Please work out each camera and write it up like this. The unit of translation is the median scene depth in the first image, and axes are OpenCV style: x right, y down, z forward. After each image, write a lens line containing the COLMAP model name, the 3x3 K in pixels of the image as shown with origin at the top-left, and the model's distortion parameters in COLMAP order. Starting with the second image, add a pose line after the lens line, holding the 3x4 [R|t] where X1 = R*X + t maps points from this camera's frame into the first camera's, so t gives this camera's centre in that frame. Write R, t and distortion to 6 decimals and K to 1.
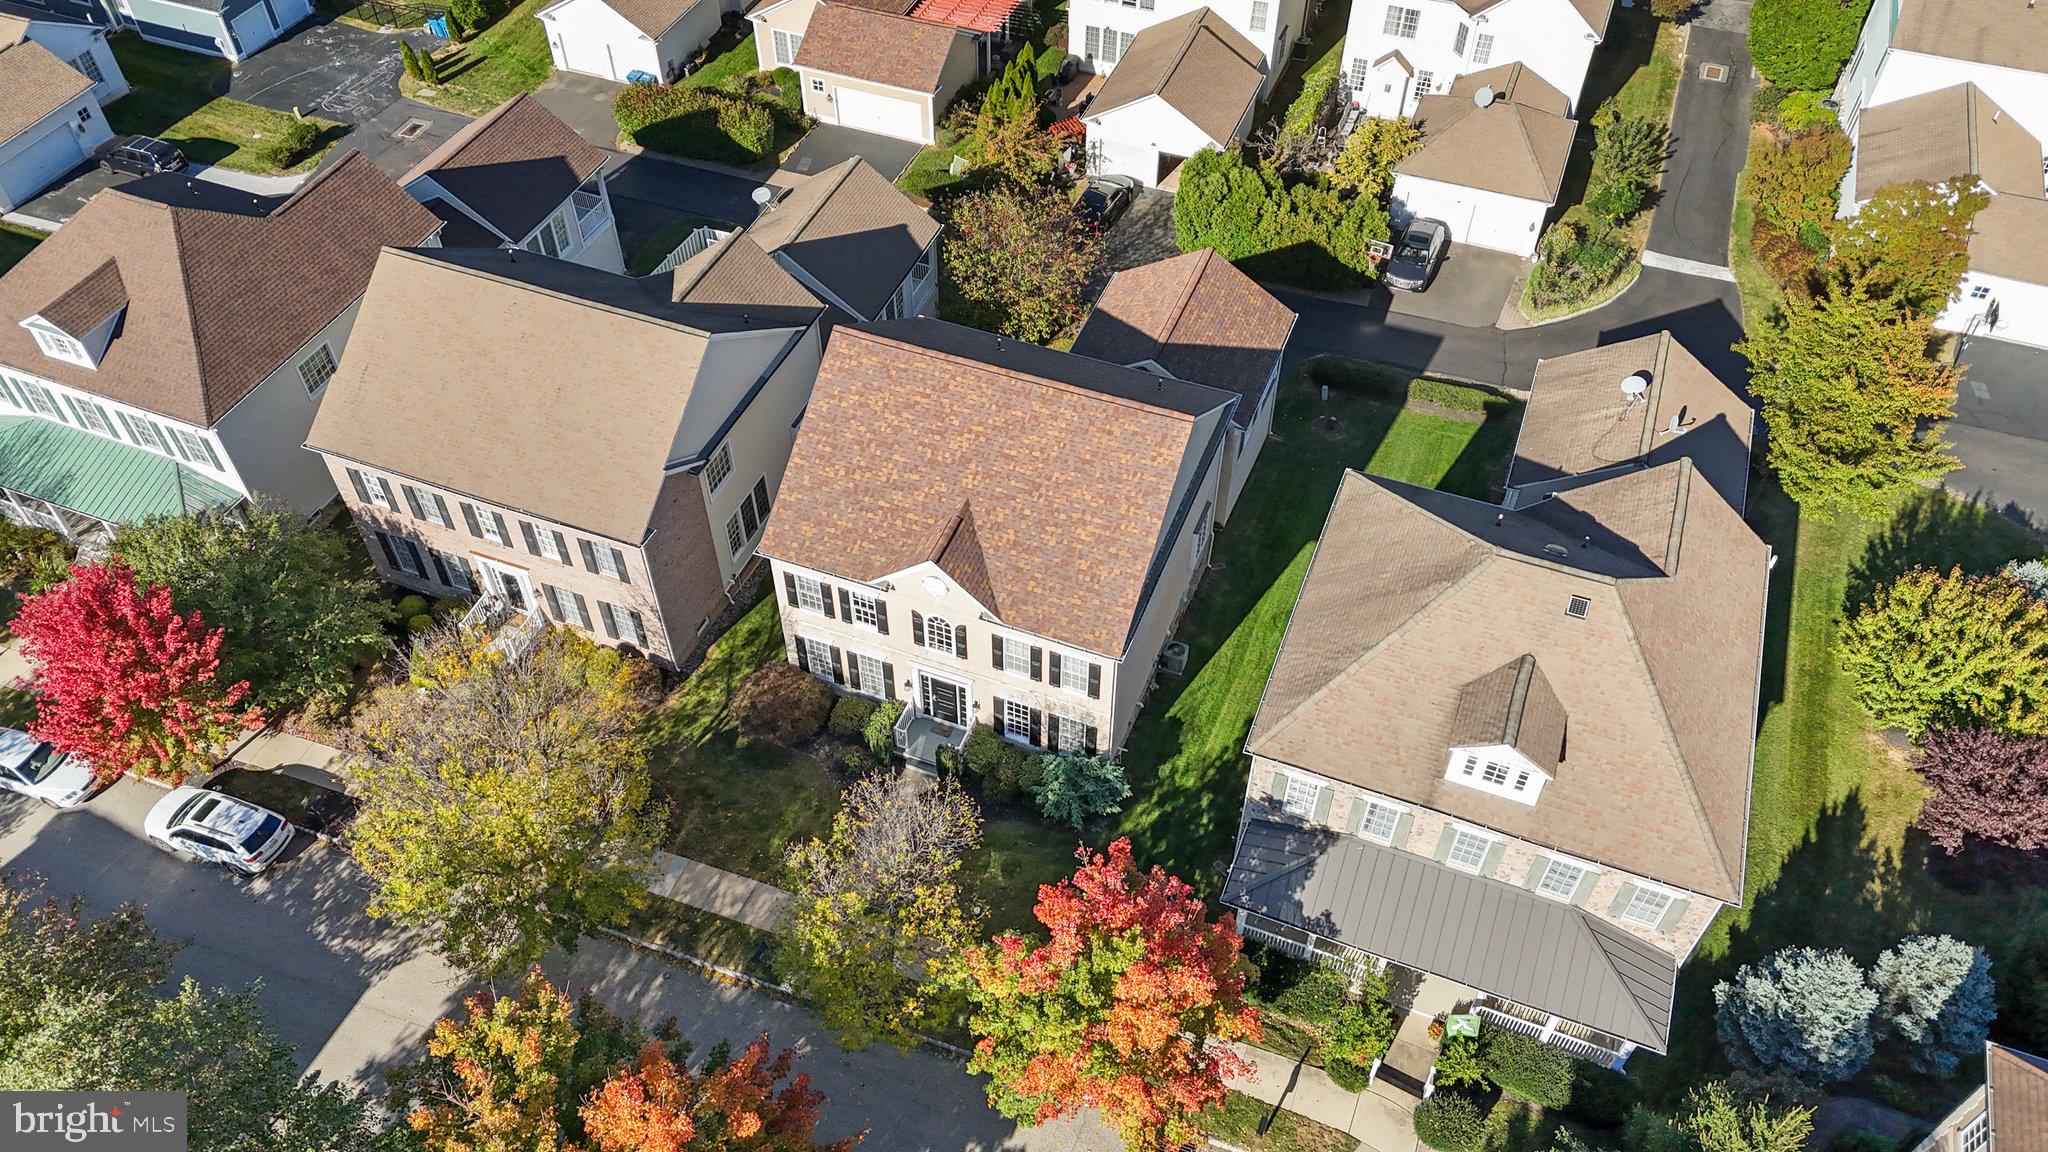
lens RADIAL K [[1498.1, 0, 1024.0], [0, 1498.1, 576.0], [0, 0, 1]] dist [0.072754, -0.067078]
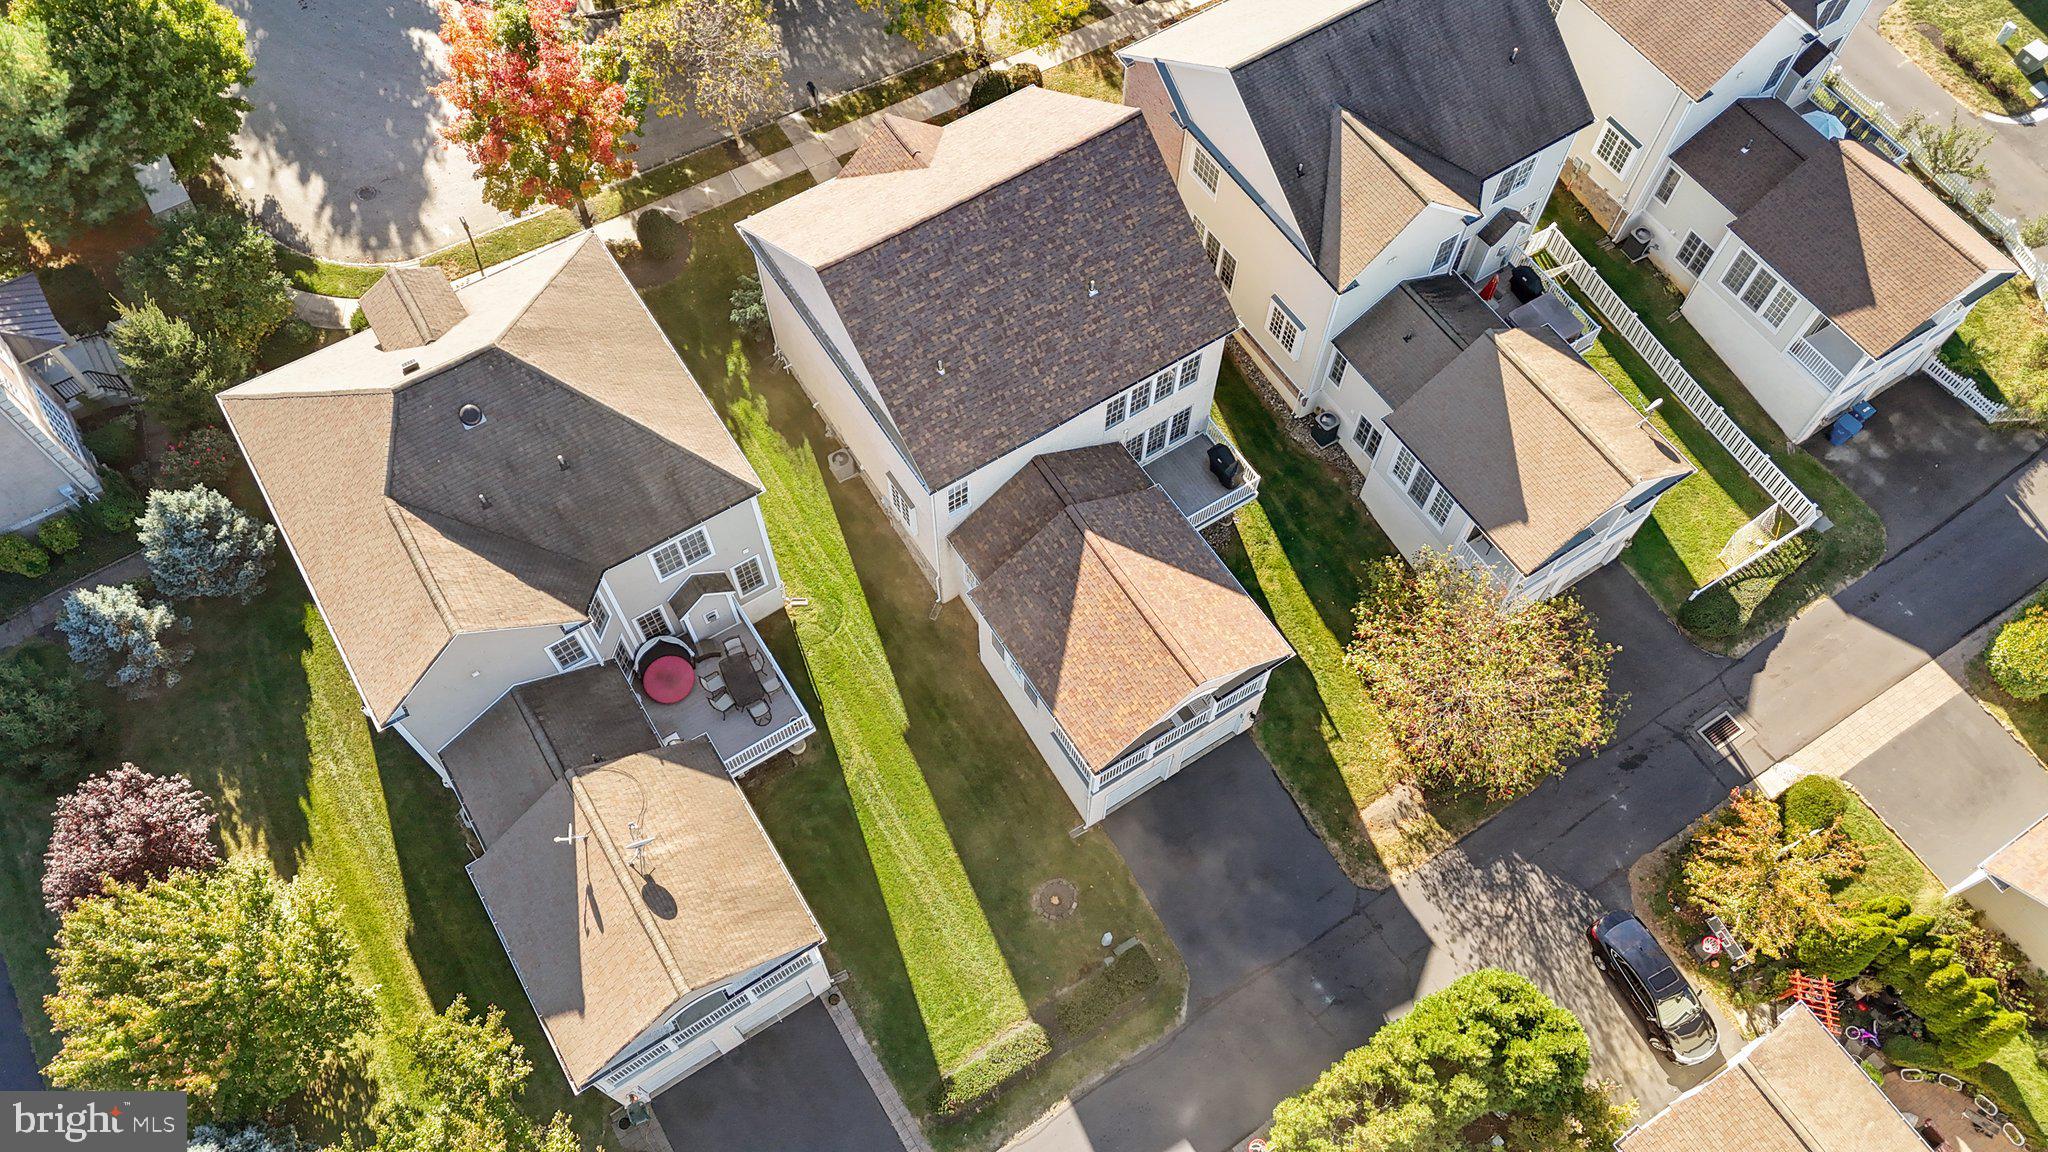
lens RADIAL K [[1498.1, 0, 1024.0], [0, 1498.1, 576.0], [0, 0, 1]] dist [0.072754, -0.067078]
pose [[-0.589551, 0.714219, -0.377255, 0.504742], [-0.598915, -0.073147, 0.797465, -0.916586], [0.541969, 0.696090, 0.470880, 0.669477]]
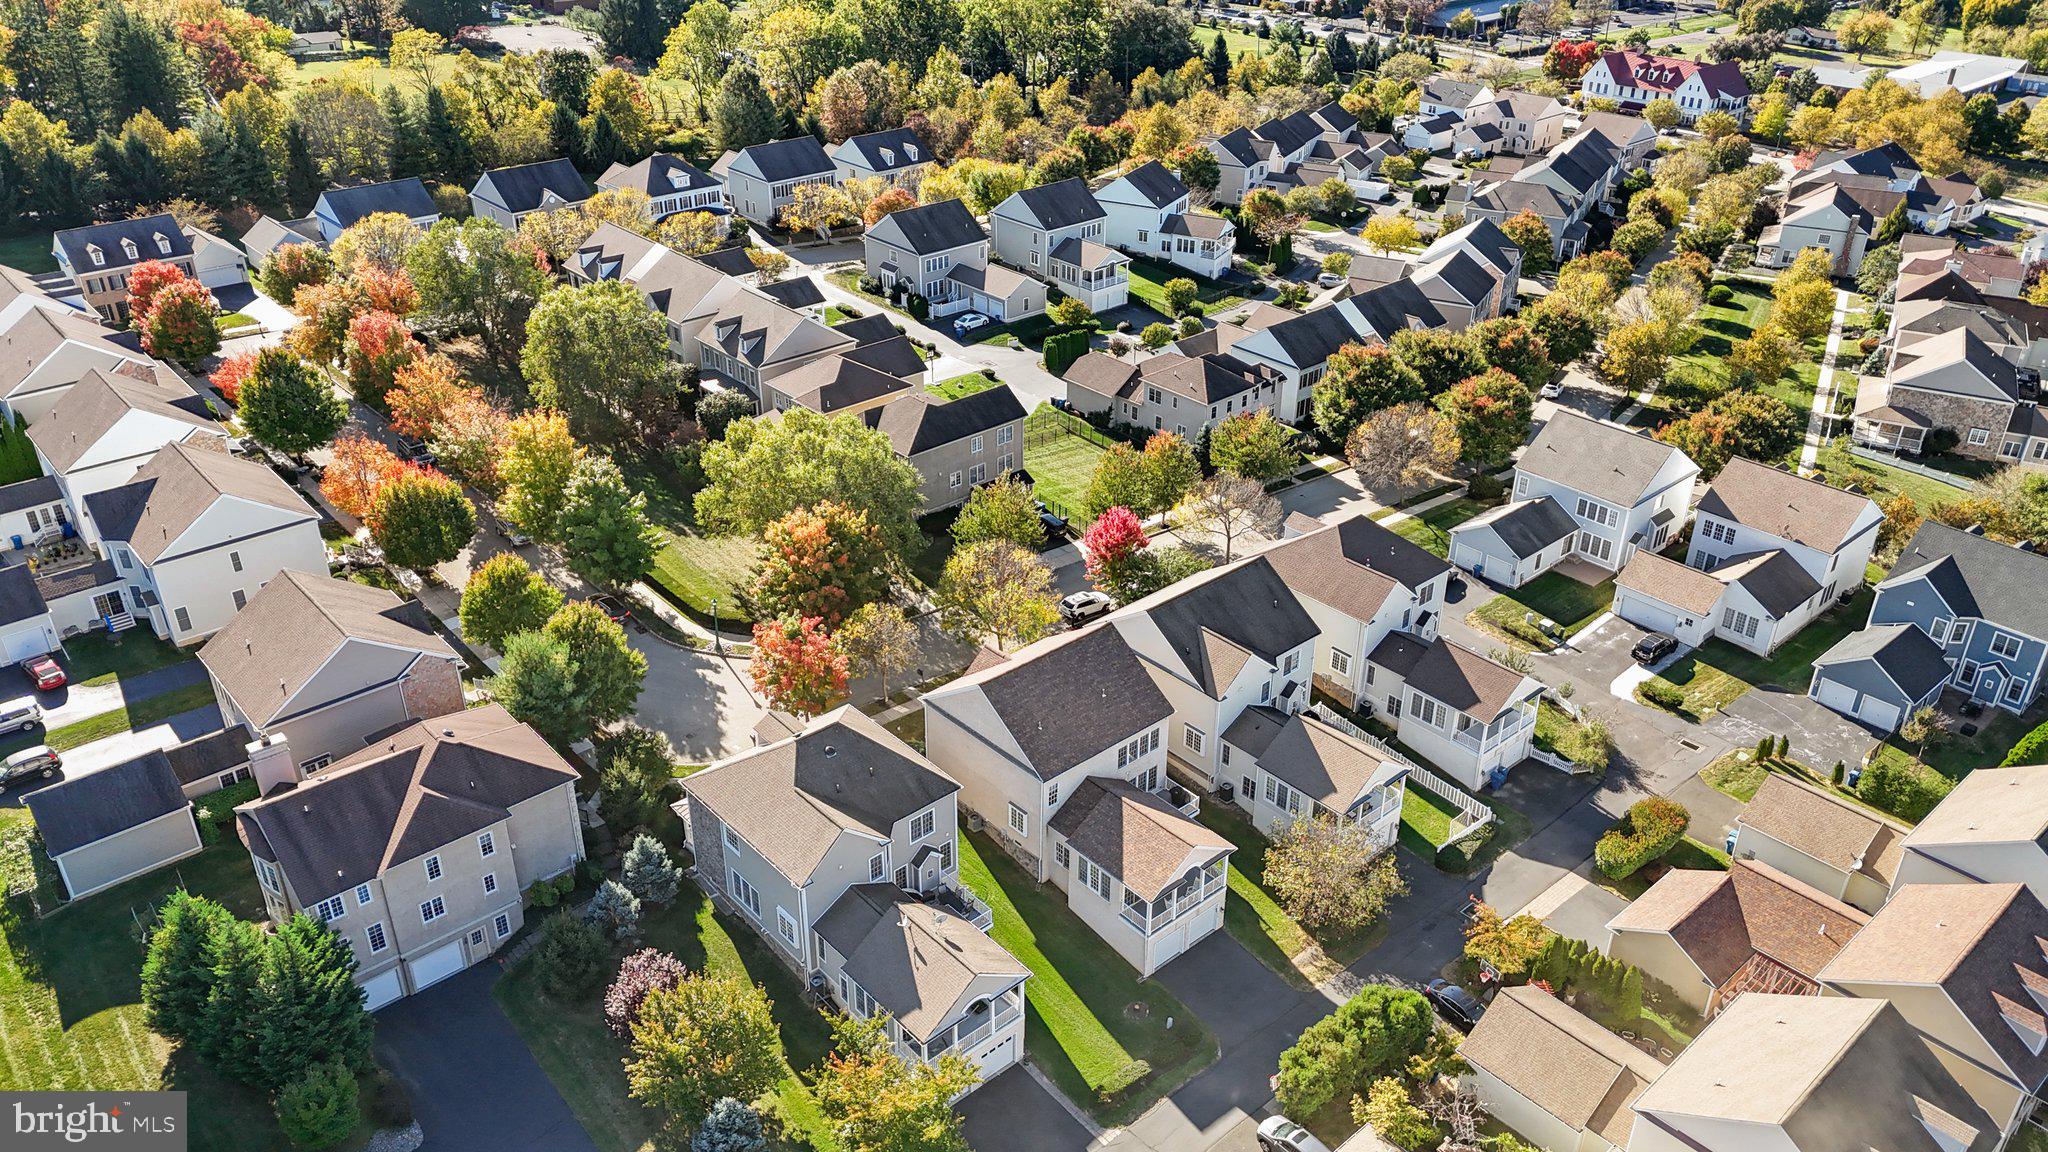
lens RADIAL K [[1498.1, 0, 1024.0], [0, 1498.1, 576.0], [0, 0, 1]] dist [0.072754, -0.067078]
pose [[-0.458158, 0.431584, -0.777062, 1.515985], [-0.656586, 0.424952, 0.623146, -1.399930], [0.599154, 0.795708, 0.088677, 0.654831]]
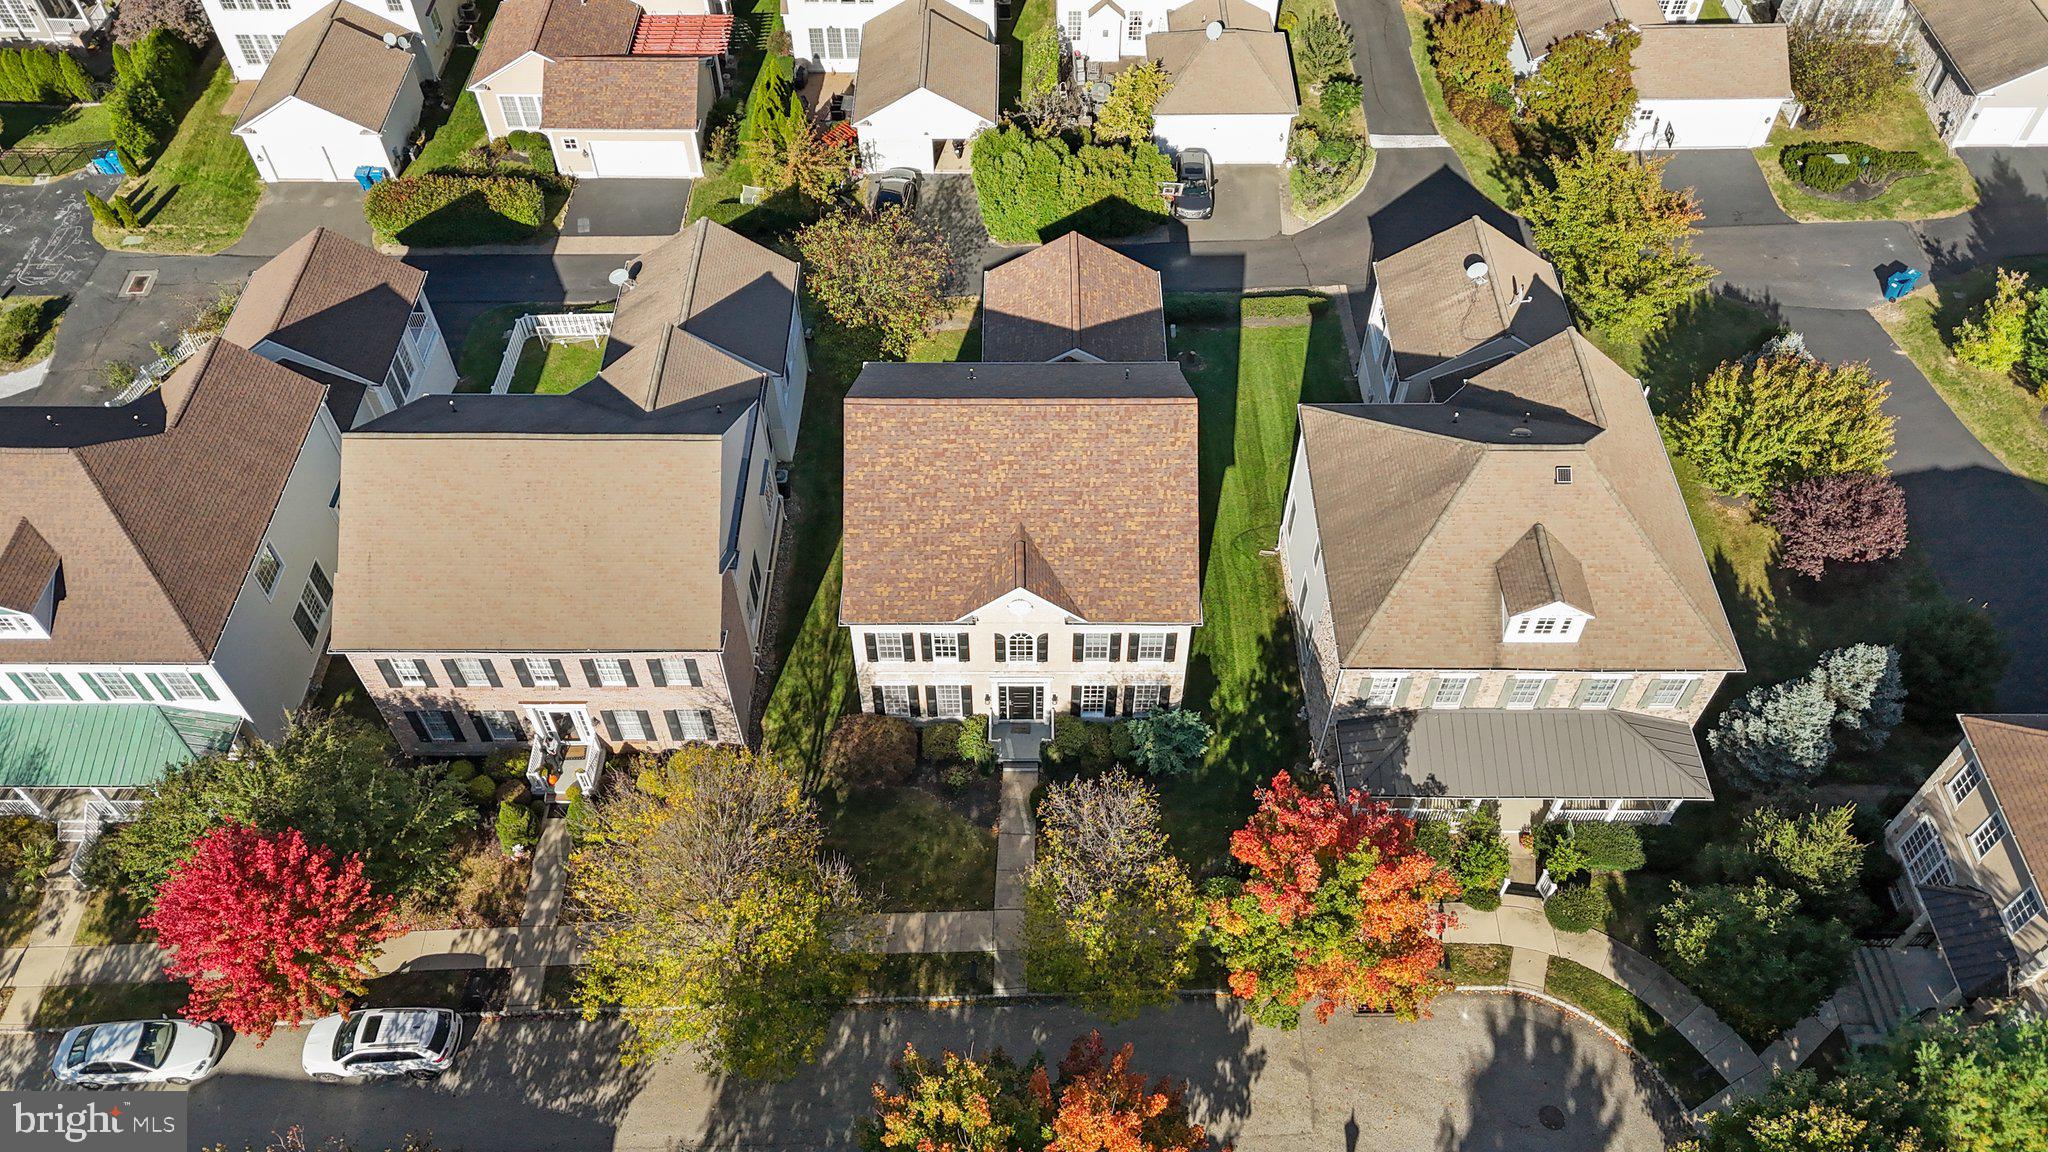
lens RADIAL K [[1498.1, 0, 1024.0], [0, 1498.1, 576.0], [0, 0, 1]] dist [0.072754, -0.067078]
pose [[0.932518, -0.282211, 0.225315, -0.271044], [0.269053, 0.959118, 0.087773, -0.101163], [-0.240874, -0.021228, 0.970324, -0.063781]]
